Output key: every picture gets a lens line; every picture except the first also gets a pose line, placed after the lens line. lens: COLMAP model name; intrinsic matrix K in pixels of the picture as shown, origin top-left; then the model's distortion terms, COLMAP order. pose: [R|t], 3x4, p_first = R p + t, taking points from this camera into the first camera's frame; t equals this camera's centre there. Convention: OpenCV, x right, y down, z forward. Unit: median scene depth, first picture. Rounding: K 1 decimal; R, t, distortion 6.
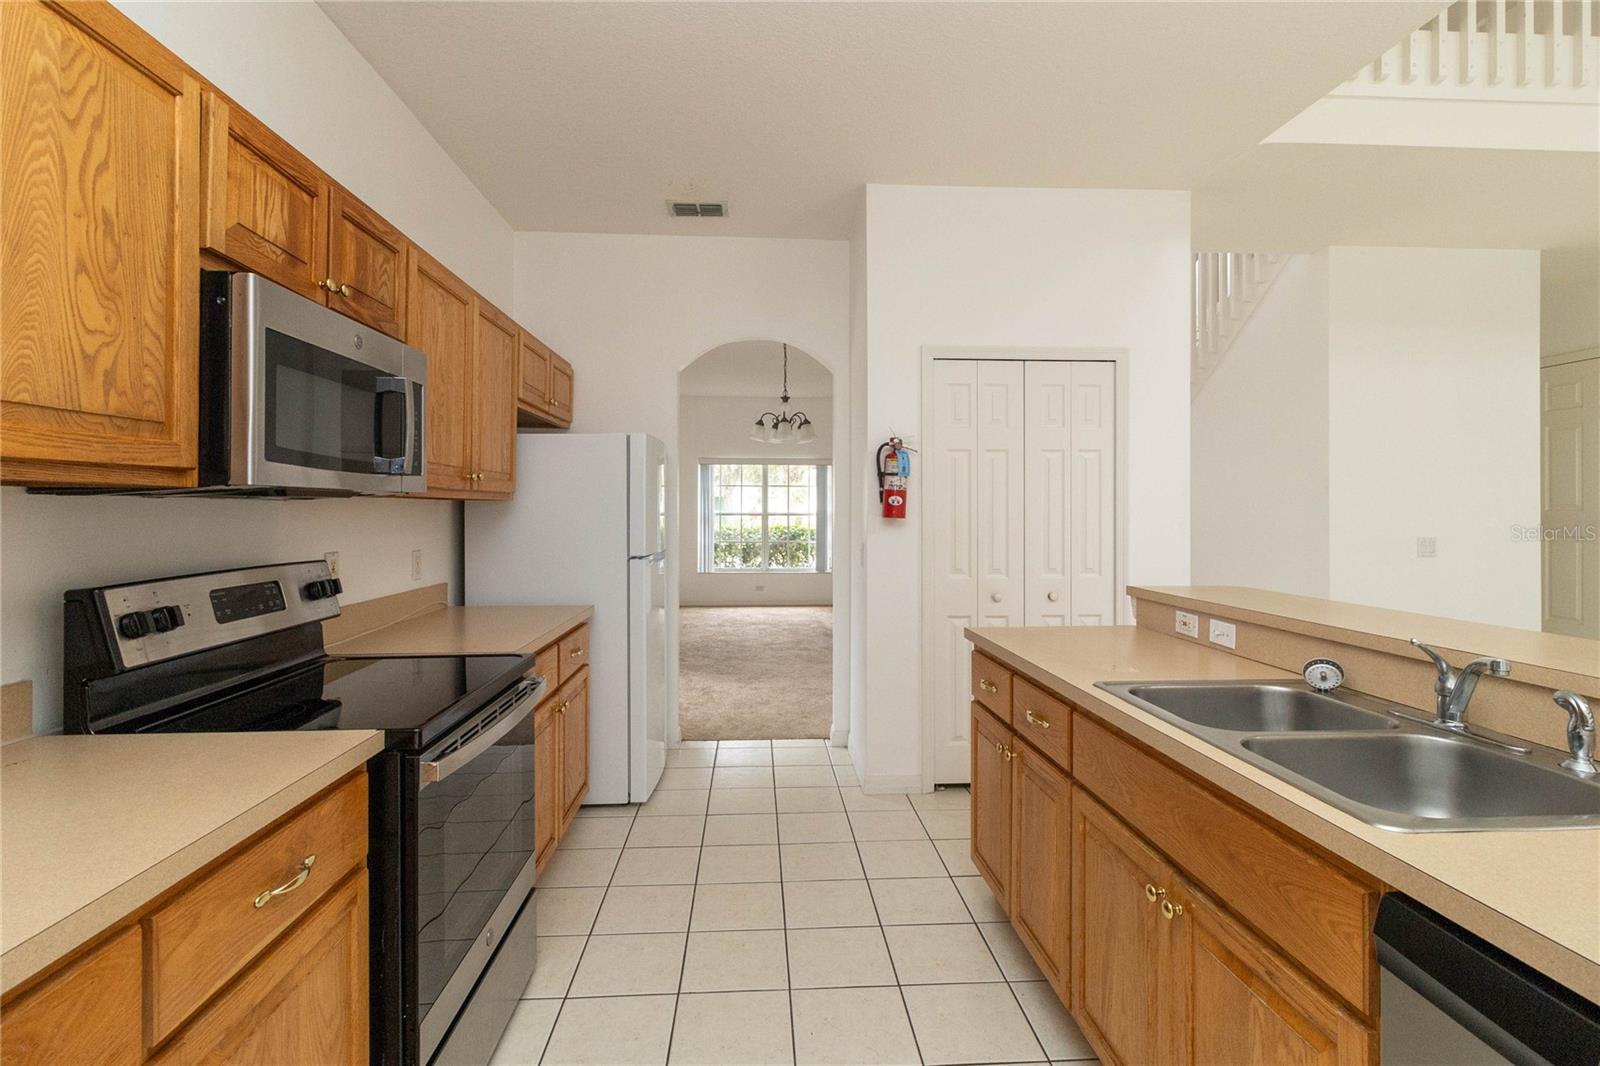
lens RADIAL K [[758.0, 0, 800.0], [0, 758.0, 503.1], [0, 0, 1]] dist [0.000968, 0.000174]
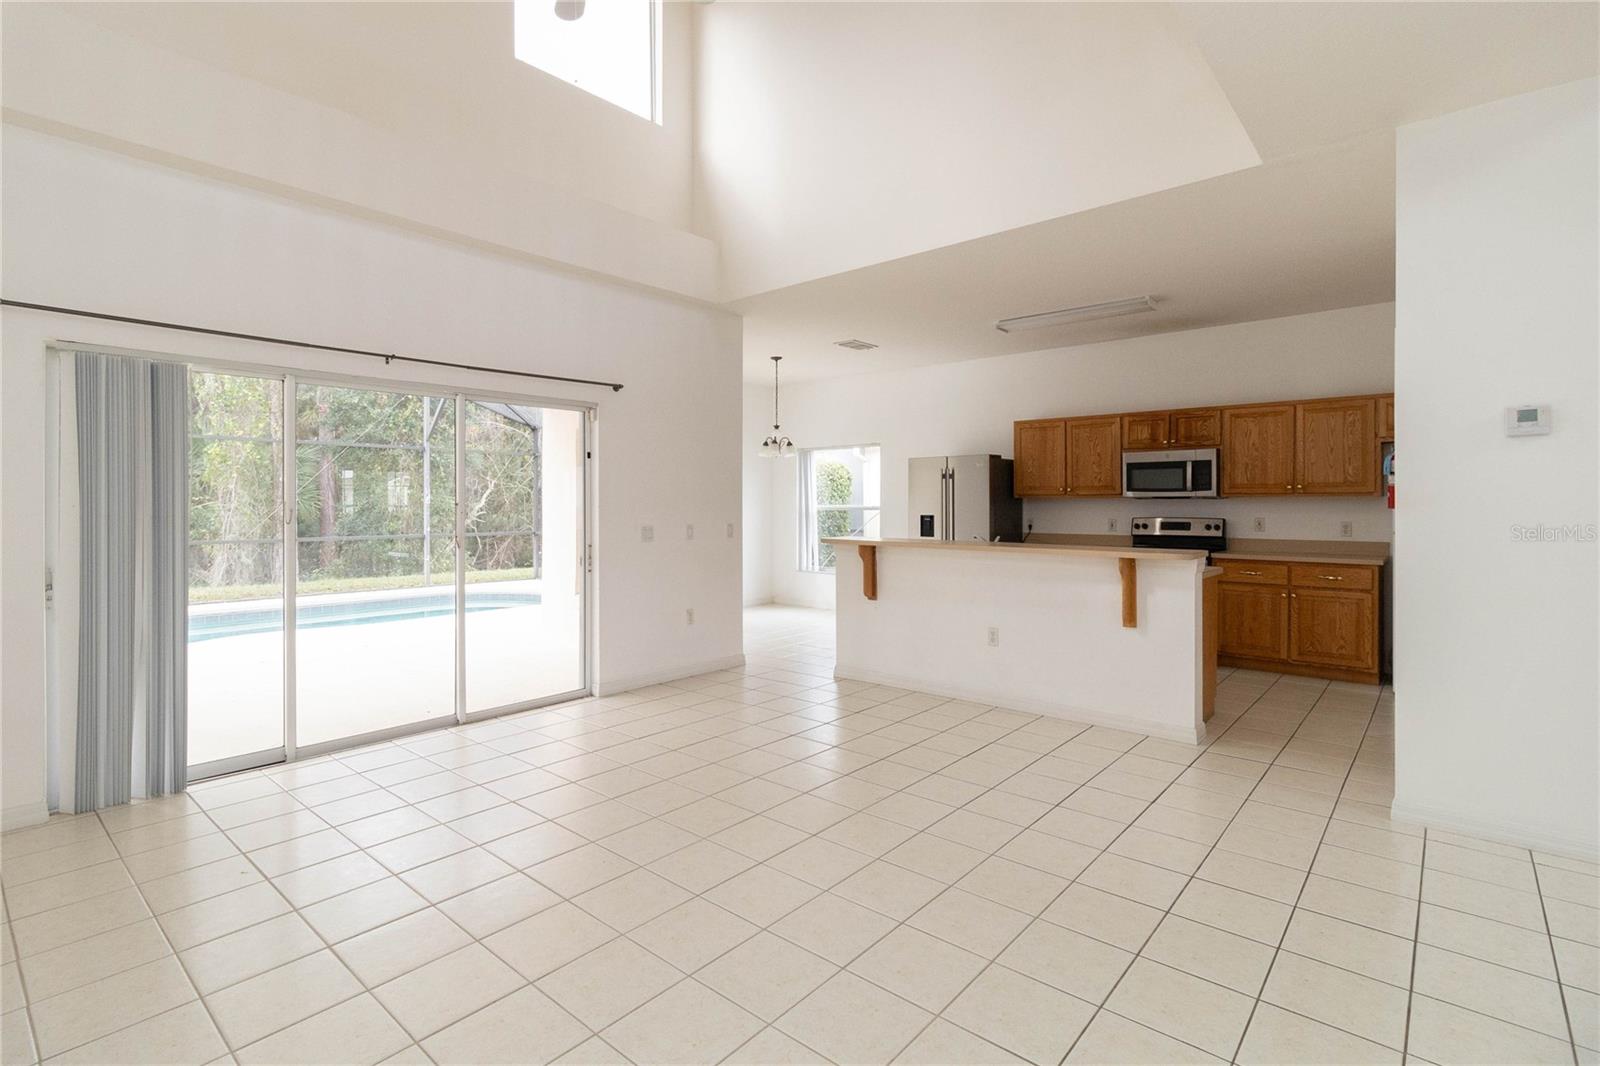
lens RADIAL K [[758.0, 0, 800.0], [0, 758.0, 503.1], [0, 0, 1]] dist [0.000968, 0.000174]
pose [[-0.698616, 0.000818, -0.715496, 1.664712], [0.008142, 0.999944, -0.006807, 0.013247], [0.715450, -0.010581, -0.698584, 1.160363]]
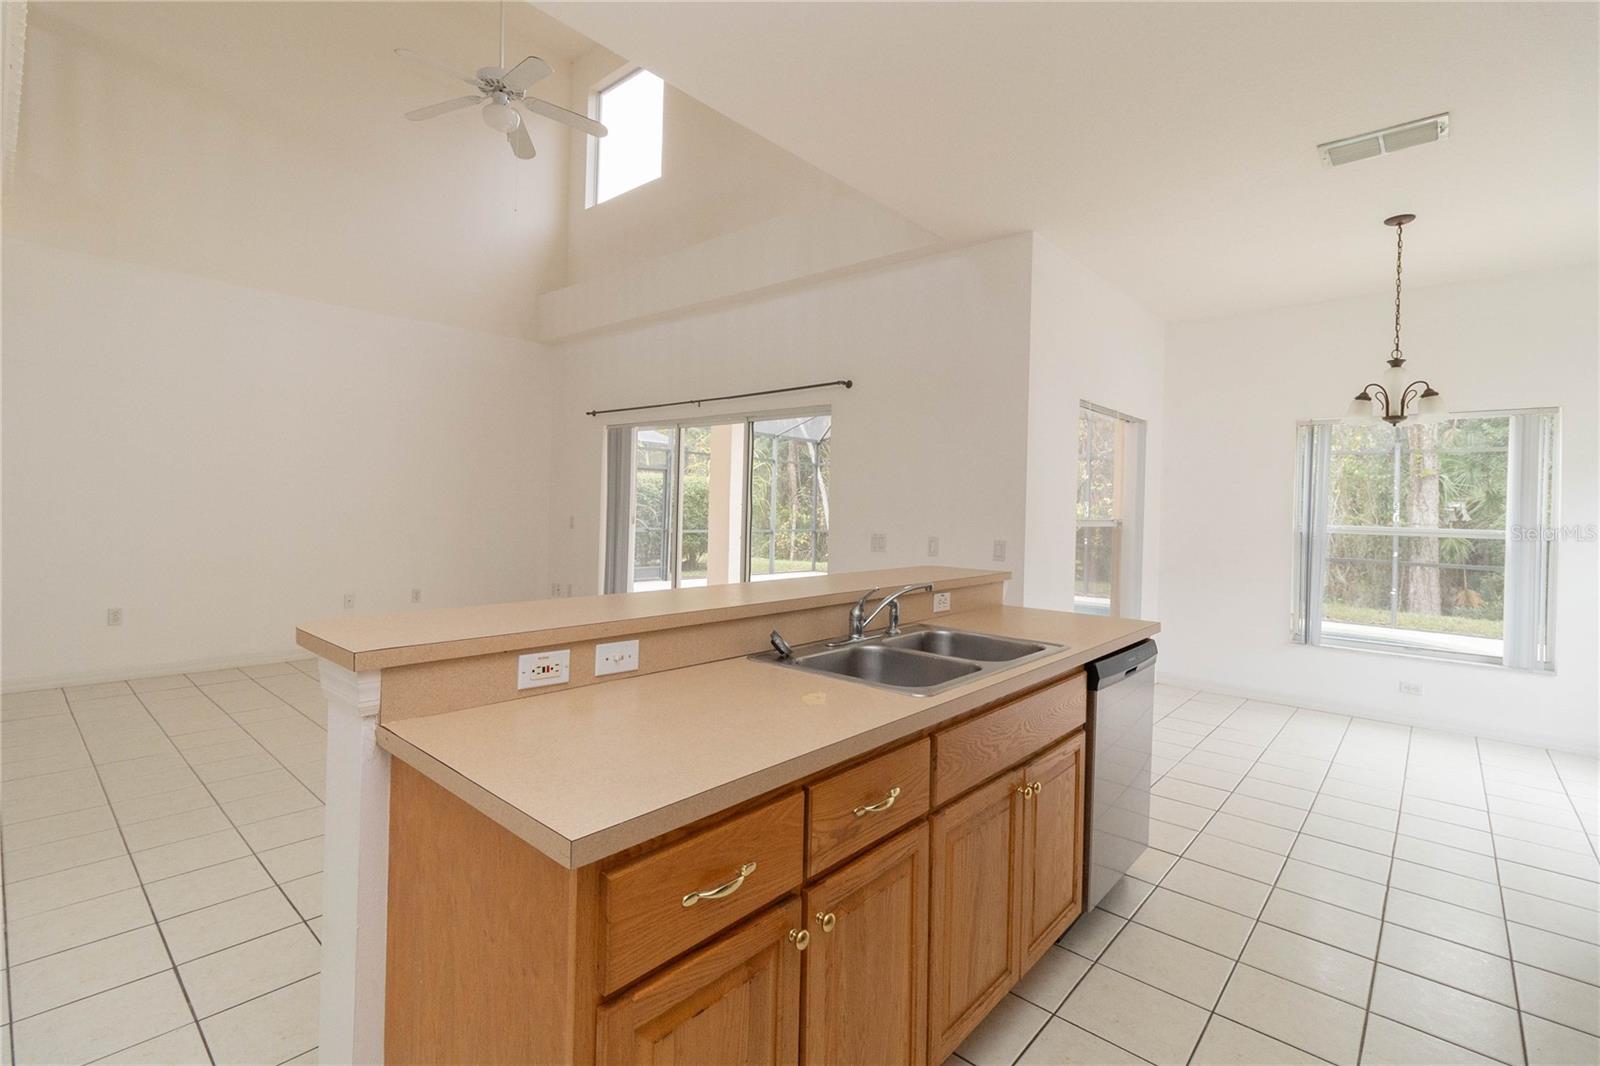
lens RADIAL K [[726.3, 0, 799.8], [0, 726.3, 507.5], [0, 0, 1]] dist [0.001086, -0.000565]
pose [[-0.705027, -0.020476, 0.708885, -0.061791], [-0.032597, 0.999462, -0.003550, 0.009092], [-0.708431, -0.025611, -0.705315, 0.865496]]
